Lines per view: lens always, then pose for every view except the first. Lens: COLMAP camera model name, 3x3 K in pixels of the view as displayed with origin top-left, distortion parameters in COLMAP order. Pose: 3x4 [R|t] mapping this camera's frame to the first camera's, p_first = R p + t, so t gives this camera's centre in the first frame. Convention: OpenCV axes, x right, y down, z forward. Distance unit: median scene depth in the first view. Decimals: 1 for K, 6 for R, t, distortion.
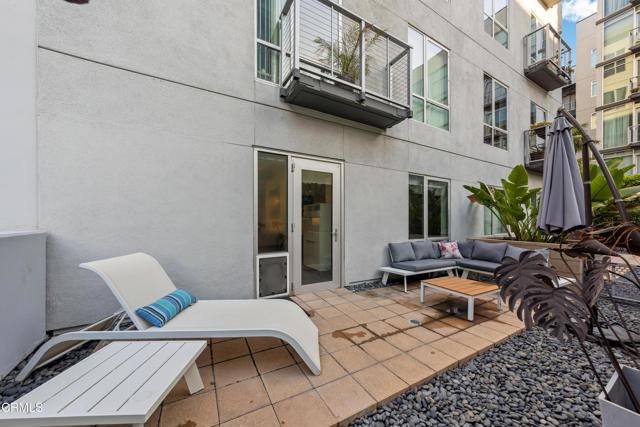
lens RADIAL K [[222.1, 0, 318.2], [0, 222.1, 217.1], [0, 0, 1]] dist [0.003382, 0.000155]
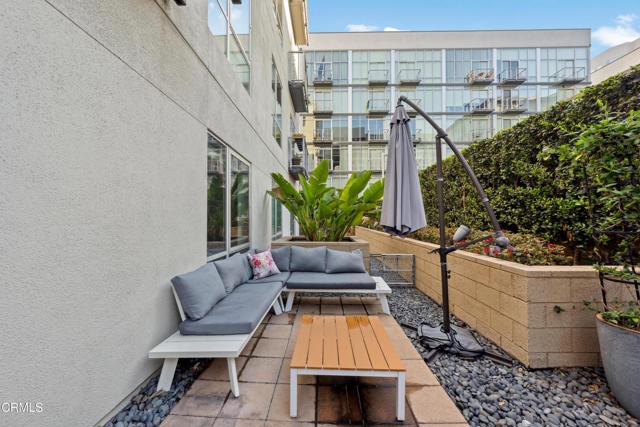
lens RADIAL K [[222.1, 0, 317.6], [0, 222.1, 214.8], [0, 0, 1]] dist [0.003382, 0.000155]
pose [[0.502135, 0.007284, 0.864758, 0.090715], [-0.005694, 0.999971, -0.005117, 0.000664], [-0.864770, -0.002354, 0.502162, 0.550303]]
